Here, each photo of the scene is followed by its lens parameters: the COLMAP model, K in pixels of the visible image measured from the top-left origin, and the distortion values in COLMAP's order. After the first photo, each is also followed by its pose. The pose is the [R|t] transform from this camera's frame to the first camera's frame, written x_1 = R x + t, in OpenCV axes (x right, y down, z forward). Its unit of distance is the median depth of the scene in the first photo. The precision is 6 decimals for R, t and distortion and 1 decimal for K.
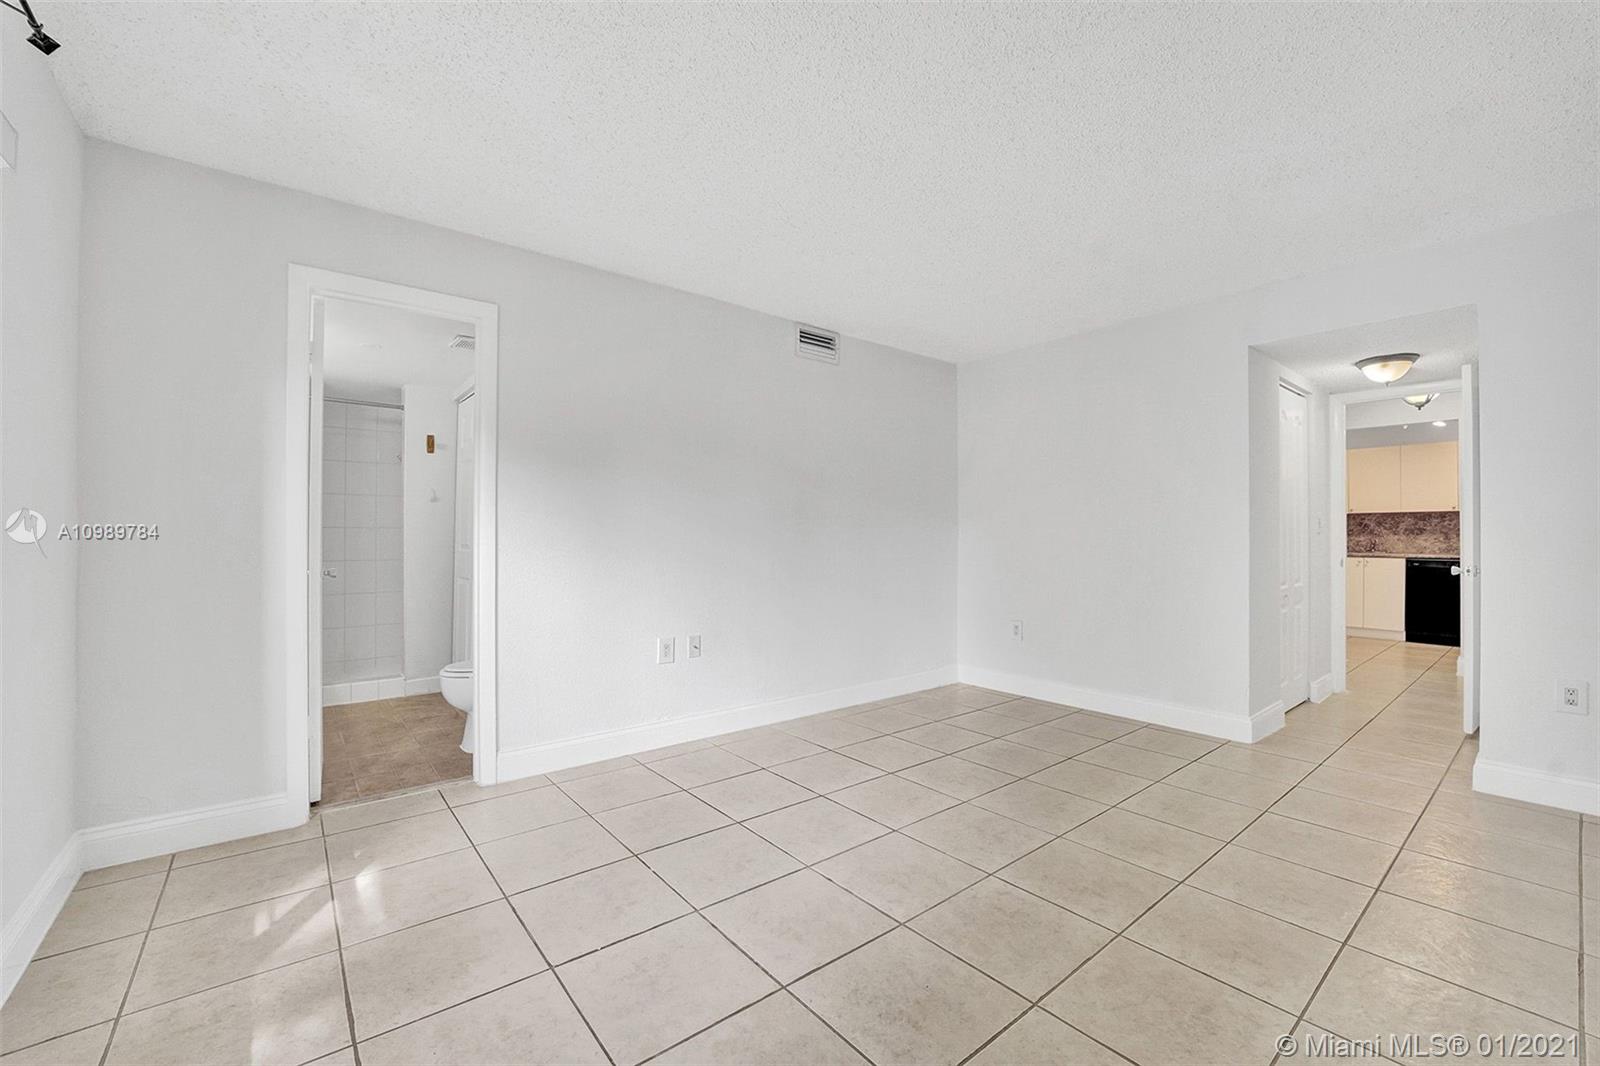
lens RADIAL K [[646.4, 0, 800.0], [0, 646.4, 533.0], [0, 0, 1]] dist [-0.028619, 0.000377]
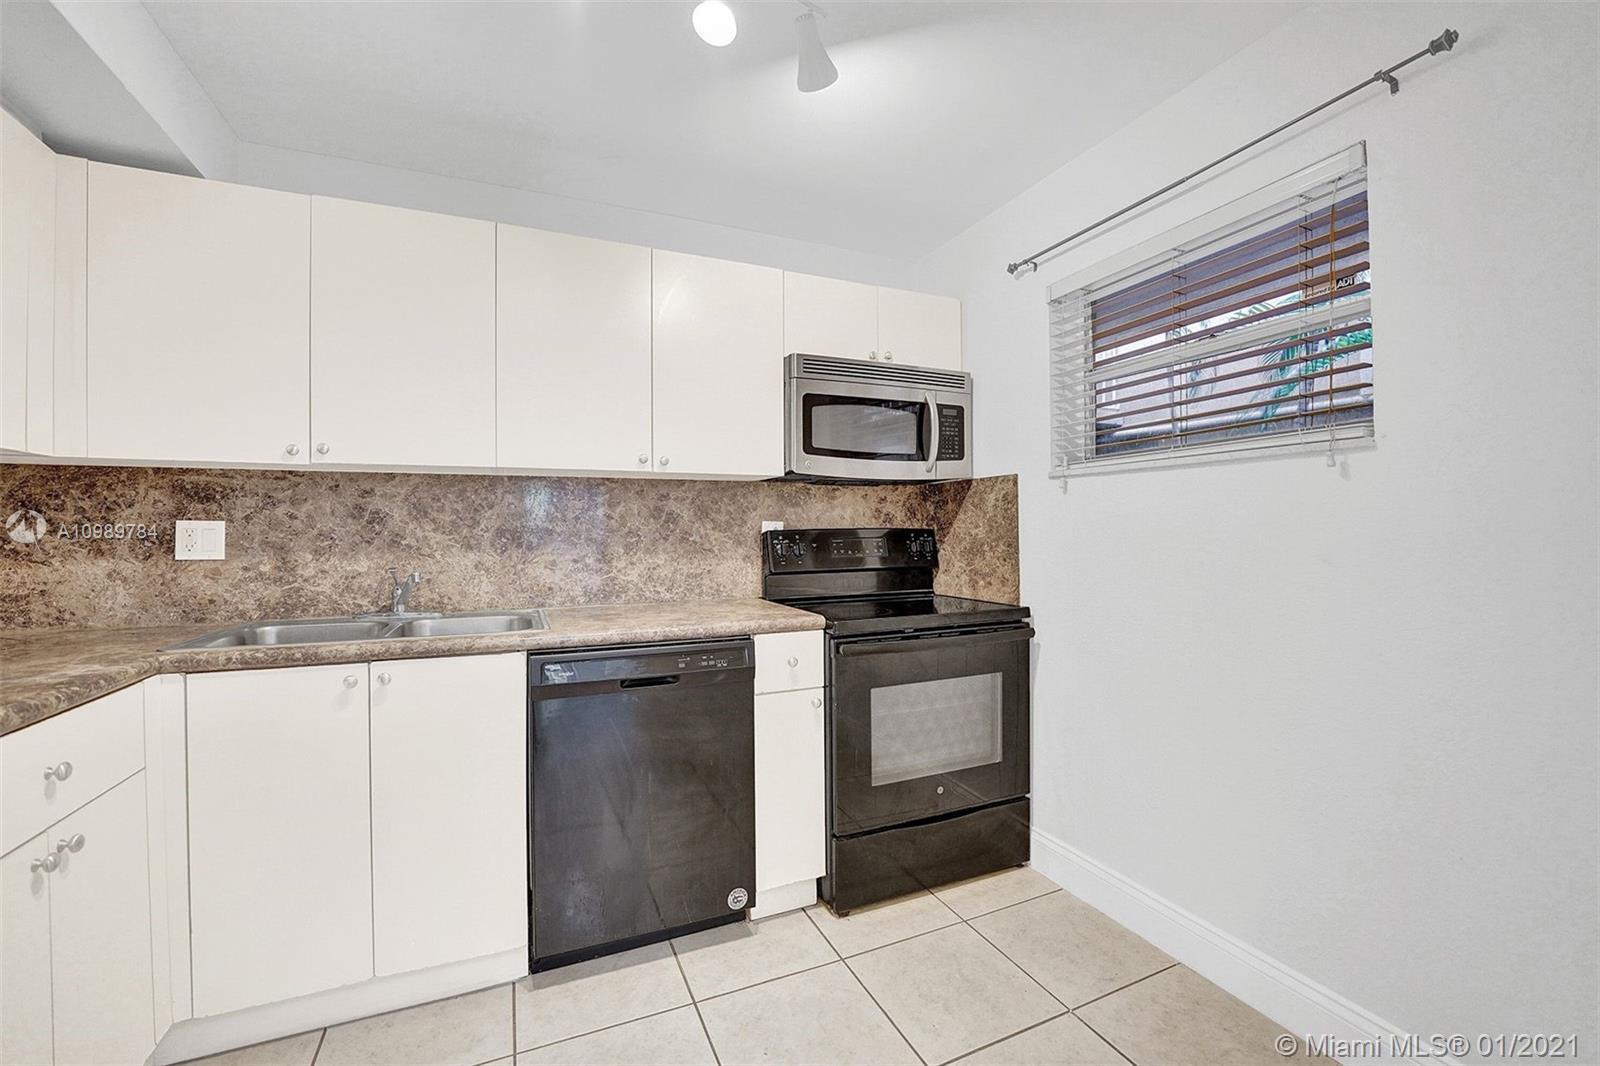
lens RADIAL K [[650.8, 0, 804.0], [0, 650.8, 530.5], [0, 0, 1]] dist [-0.024283, 0.000344]
pose [[0.254443, -0.003069, 0.967083, 0.705876], [0.001219, 0.999995, 0.002852, -0.006758], [-0.967087, 0.000454, 0.254446, 0.786501]]
